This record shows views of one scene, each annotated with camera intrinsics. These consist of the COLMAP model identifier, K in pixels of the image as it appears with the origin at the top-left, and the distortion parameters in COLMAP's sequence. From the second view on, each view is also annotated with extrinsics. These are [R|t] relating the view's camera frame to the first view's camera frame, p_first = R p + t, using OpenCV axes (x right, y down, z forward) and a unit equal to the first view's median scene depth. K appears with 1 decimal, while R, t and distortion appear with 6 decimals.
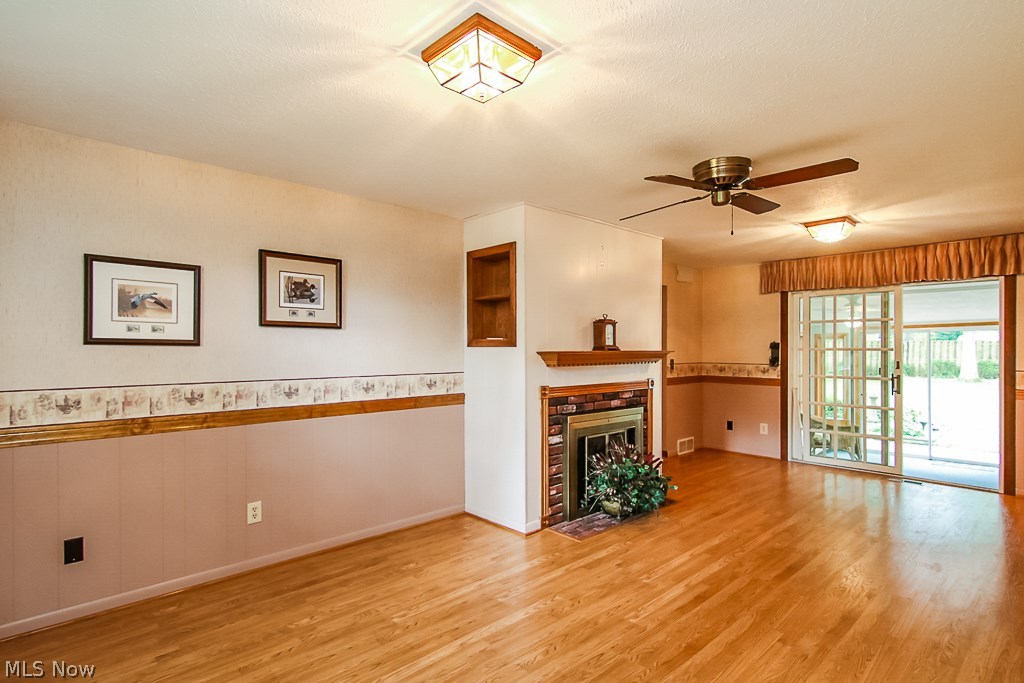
lens RADIAL K [[517.4, 0, 511.1], [0, 517.4, 345.3], [0, 0, 1]] dist [0.013485, -0.002260]
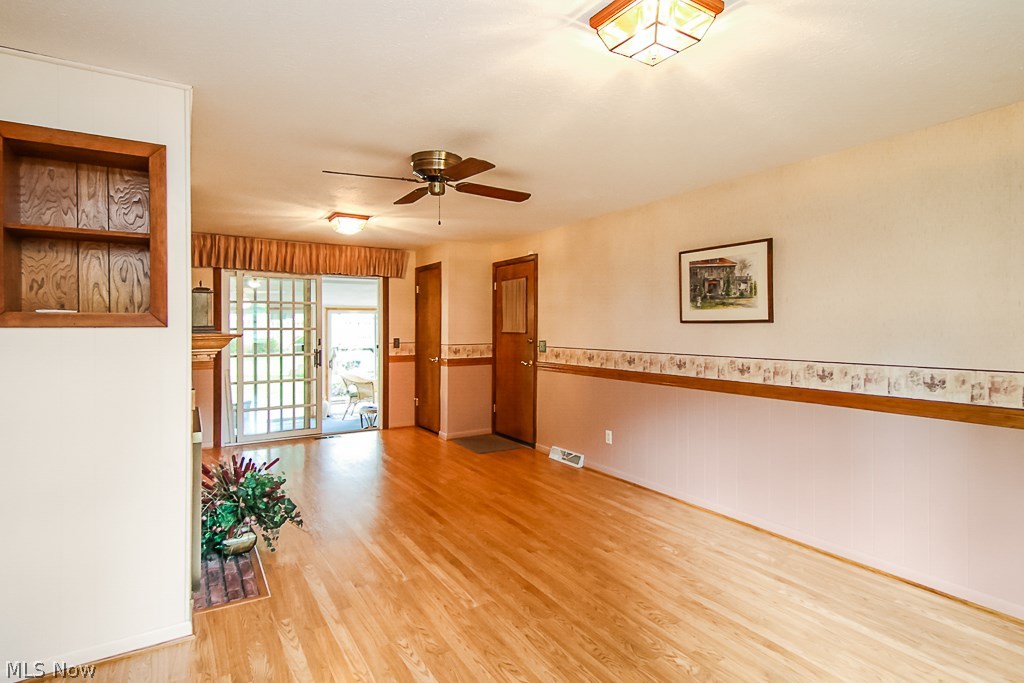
lens RADIAL K [[517.4, 0, 501.6], [0, 517.4, 325.6], [0, 0, 1]] dist [0.013485, -0.002260]
pose [[0.199828, 0.002006, 0.979829, -0.484487], [-0.003286, 0.999994, -0.001378, 0.000950], [-0.979826, -0.002945, 0.199833, 0.508028]]
